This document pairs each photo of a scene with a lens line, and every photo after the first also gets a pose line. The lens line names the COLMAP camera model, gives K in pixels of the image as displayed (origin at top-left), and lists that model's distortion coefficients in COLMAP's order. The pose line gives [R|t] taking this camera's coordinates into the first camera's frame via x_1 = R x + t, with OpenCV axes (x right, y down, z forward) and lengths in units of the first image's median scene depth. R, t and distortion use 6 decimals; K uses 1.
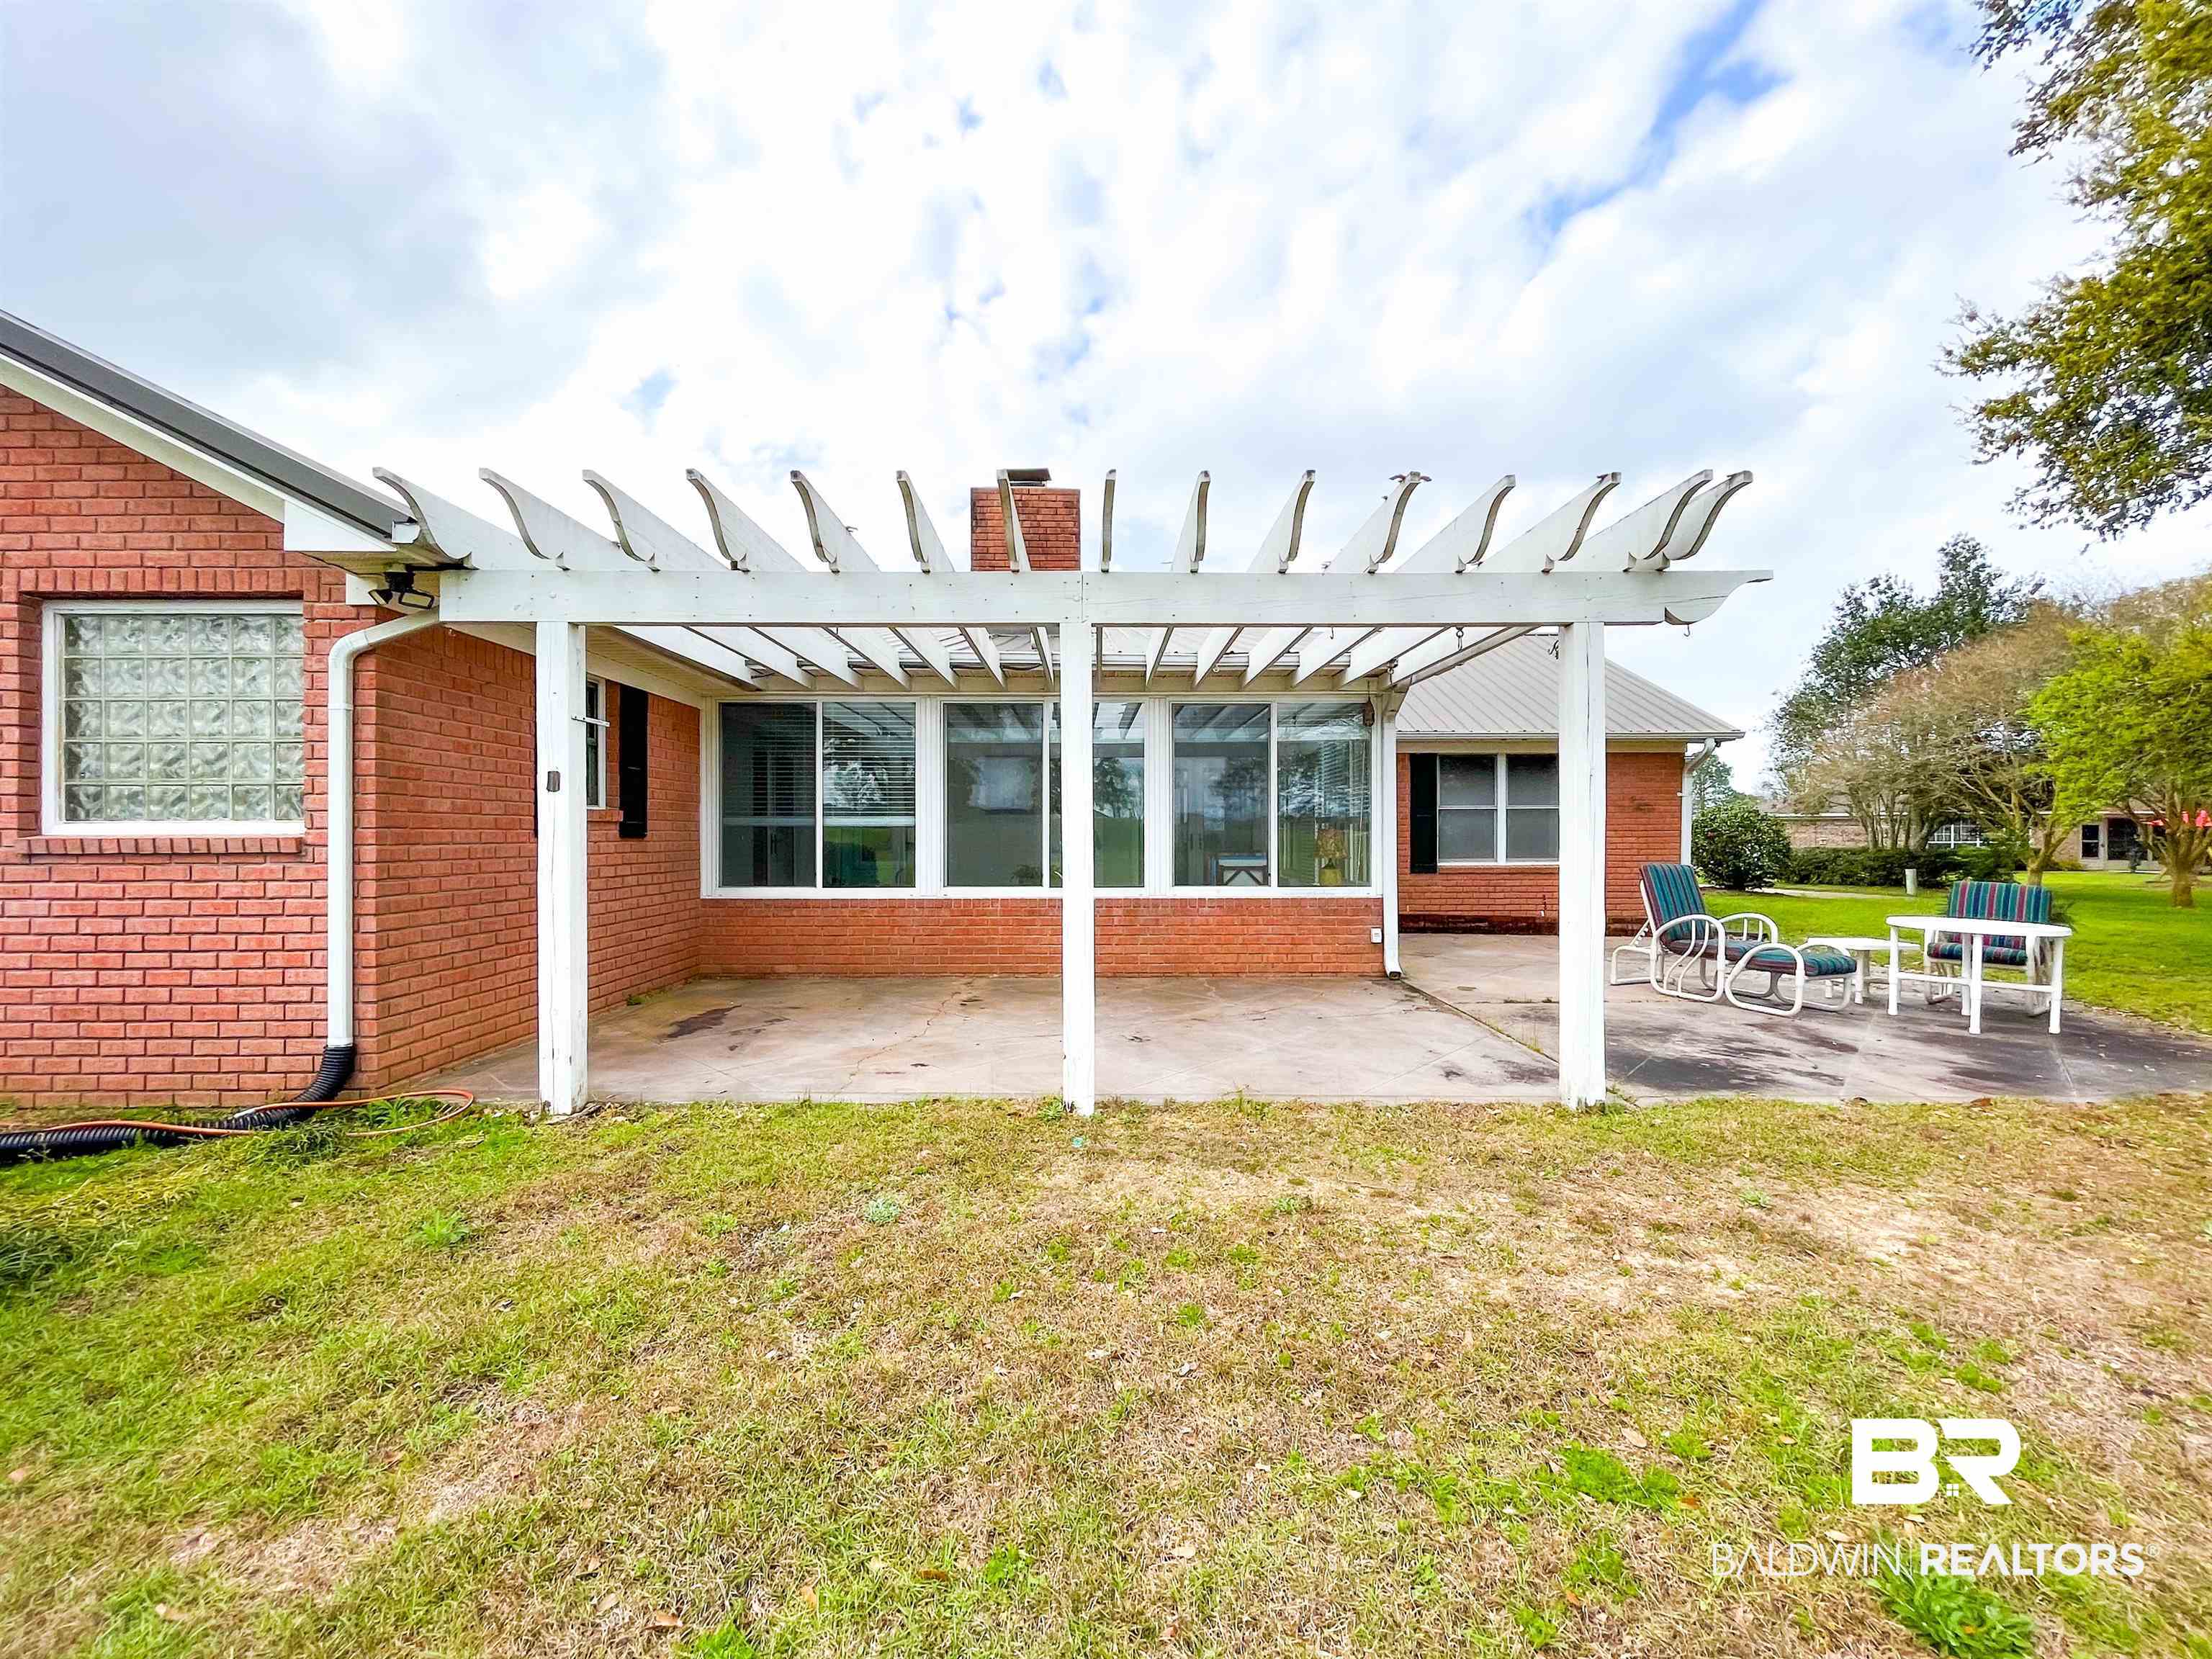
lens RADIAL K [[918.3, 0, 1095.2], [0, 918.3, 833.6], [0, 0, 1]] dist [-0.000177, 0.000528]
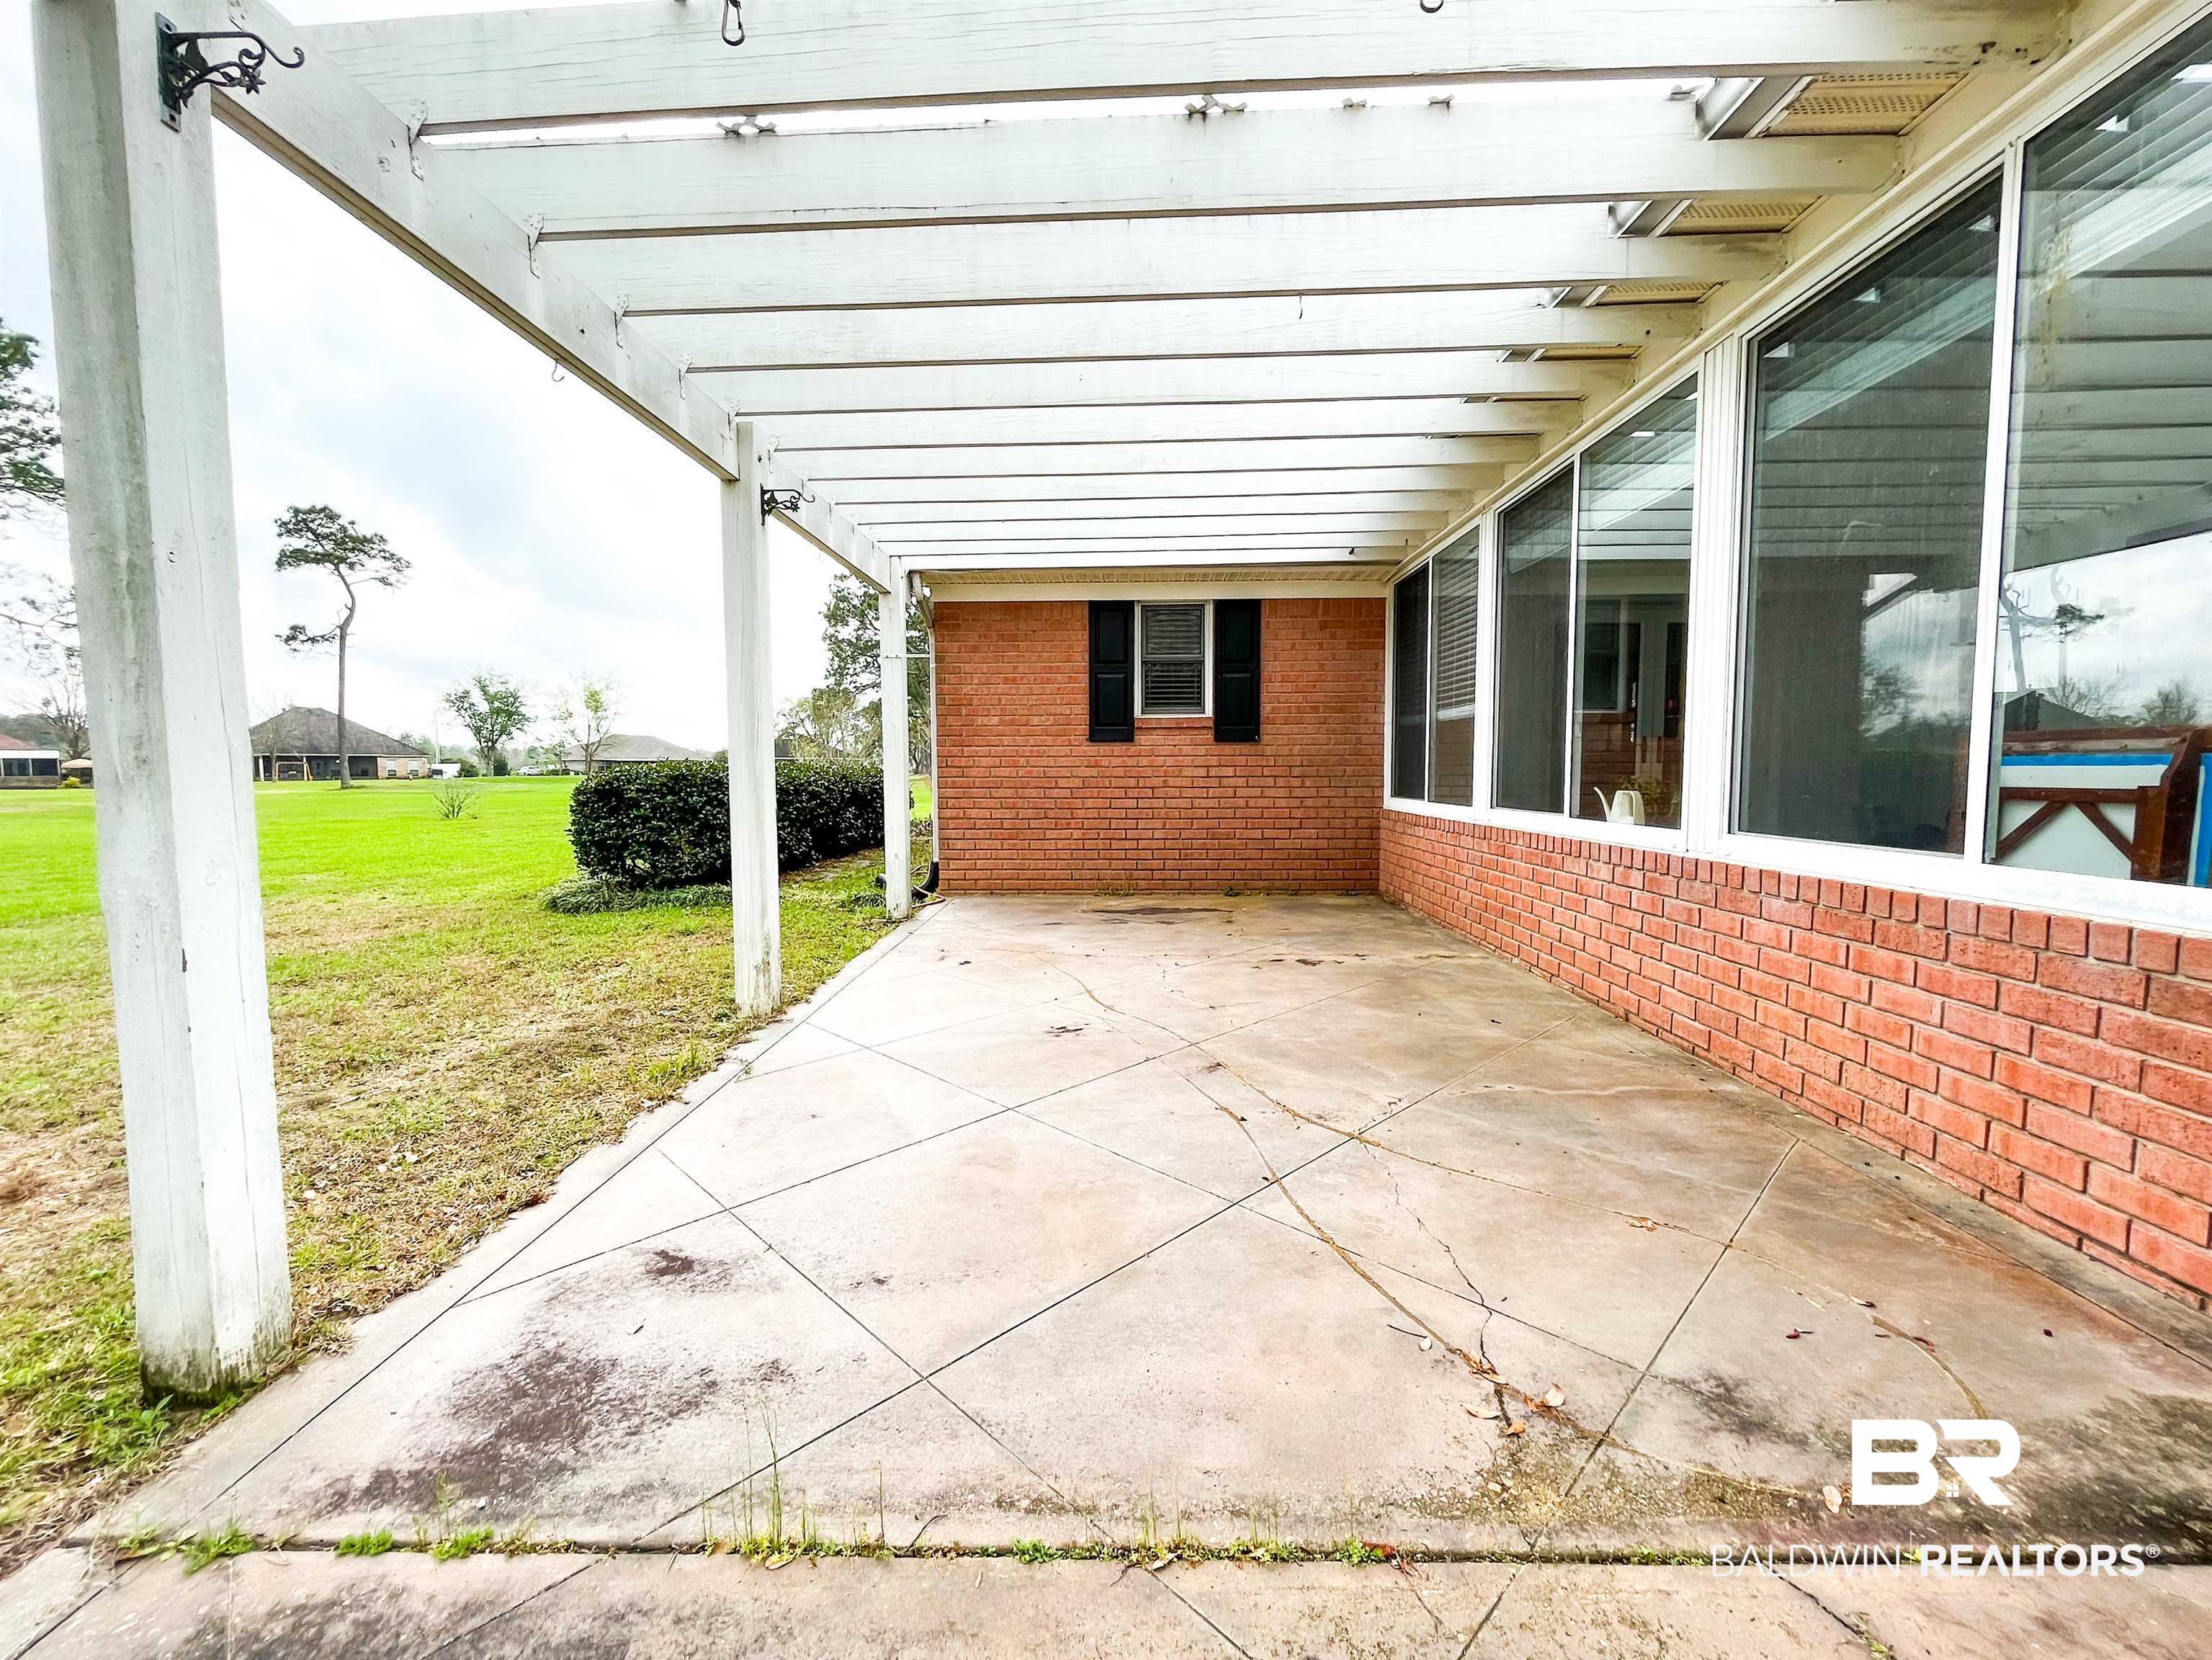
lens RADIAL K [[903.9, 0, 1095.5], [0, 903.9, 832.6], [0, 0, 1]] dist [0.000288, -0.000372]
pose [[-0.054537, 0.071302, -0.995963, 0.838231], [0.005058, 0.997454, 0.071132, 0.051754], [0.998499, -0.001158, -0.054758, 1.335775]]
